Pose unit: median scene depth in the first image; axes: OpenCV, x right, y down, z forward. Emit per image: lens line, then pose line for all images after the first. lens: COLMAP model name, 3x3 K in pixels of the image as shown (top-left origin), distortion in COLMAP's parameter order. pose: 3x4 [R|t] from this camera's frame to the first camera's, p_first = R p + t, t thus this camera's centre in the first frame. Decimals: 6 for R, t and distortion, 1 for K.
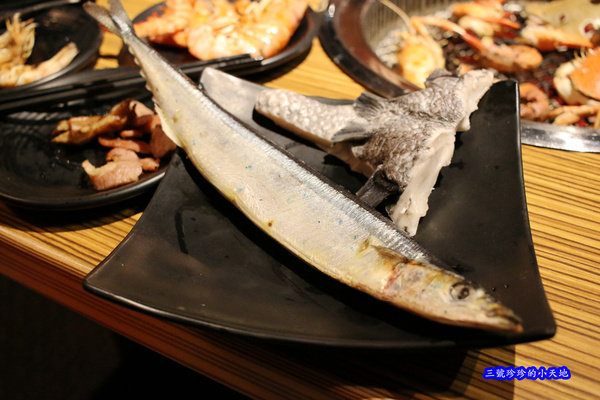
lens RADIAL K [[646.5, 0, 300.0], [0, 646.5, 200.0], [0, 0, 1]] dist [-0.109576, -0.011636]
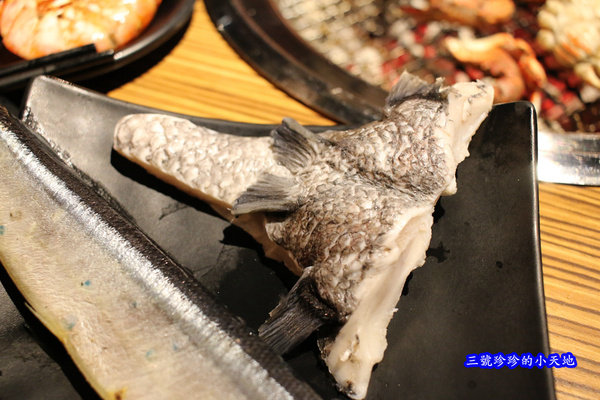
lens RADIAL K [[646.5, 0, 300.0], [0, 646.5, 200.0], [0, 0, 1]] dist [-0.109576, -0.011636]
pose [[0.997977, -0.023762, 0.058961, 0.079837], [0.013799, 0.986371, 0.163955, -0.208873], [-0.062054, -0.162810, 0.984704, 0.405452]]
